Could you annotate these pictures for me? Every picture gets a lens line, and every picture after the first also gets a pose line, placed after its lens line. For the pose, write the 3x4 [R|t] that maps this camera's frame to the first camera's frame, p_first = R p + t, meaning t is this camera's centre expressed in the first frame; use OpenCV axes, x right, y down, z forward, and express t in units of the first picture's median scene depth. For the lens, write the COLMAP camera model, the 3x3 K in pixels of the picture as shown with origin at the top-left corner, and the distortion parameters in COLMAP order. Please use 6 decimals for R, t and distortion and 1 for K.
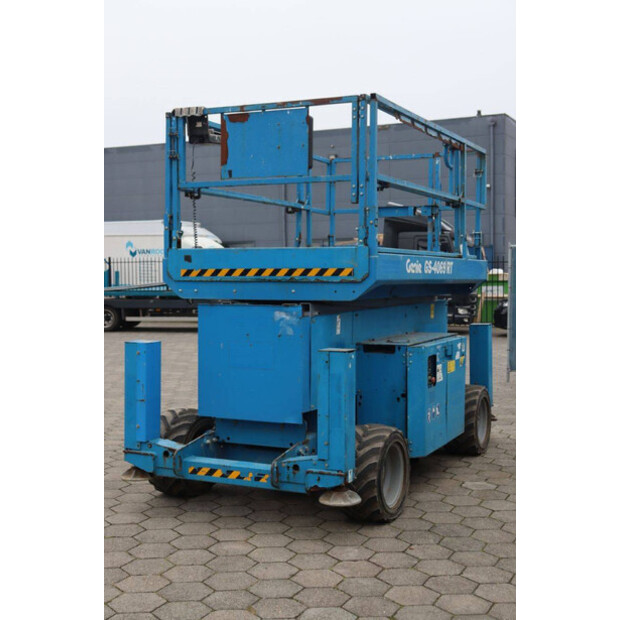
lens RADIAL K [[892.9, 0, 304.8], [0, 892.9, 306.2], [0, 0, 1]] dist [-0.000862, 0.000000]
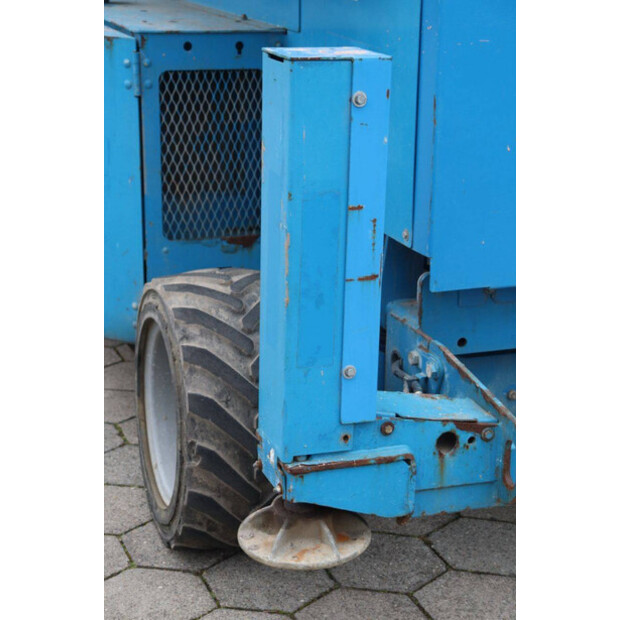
lens RADIAL K [[1286.9, 0, 305.8], [0, 1286.9, 307.4], [0, 0, 1]] dist [0.361573, 0.000000]
pose [[0.703085, -0.191507, 0.684834, -0.459521], [0.013651, 0.966511, 0.256260, 0.014561], [-0.710975, -0.170824, 0.682154, 0.741093]]
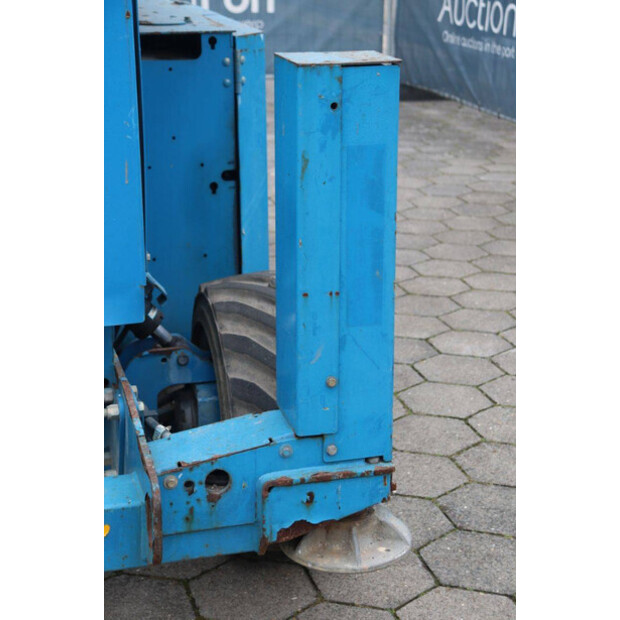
lens RADIAL K [[1266.7, 0, 307.3], [0, 1266.7, 313.3], [0, 0, 1]] dist [0.308088, 0.000000]
pose [[0.752567, -0.195478, 0.628833, -0.219413], [0.023781, 0.962370, 0.270701, 0.014915], [-0.658086, -0.188767, 0.728896, 0.629338]]
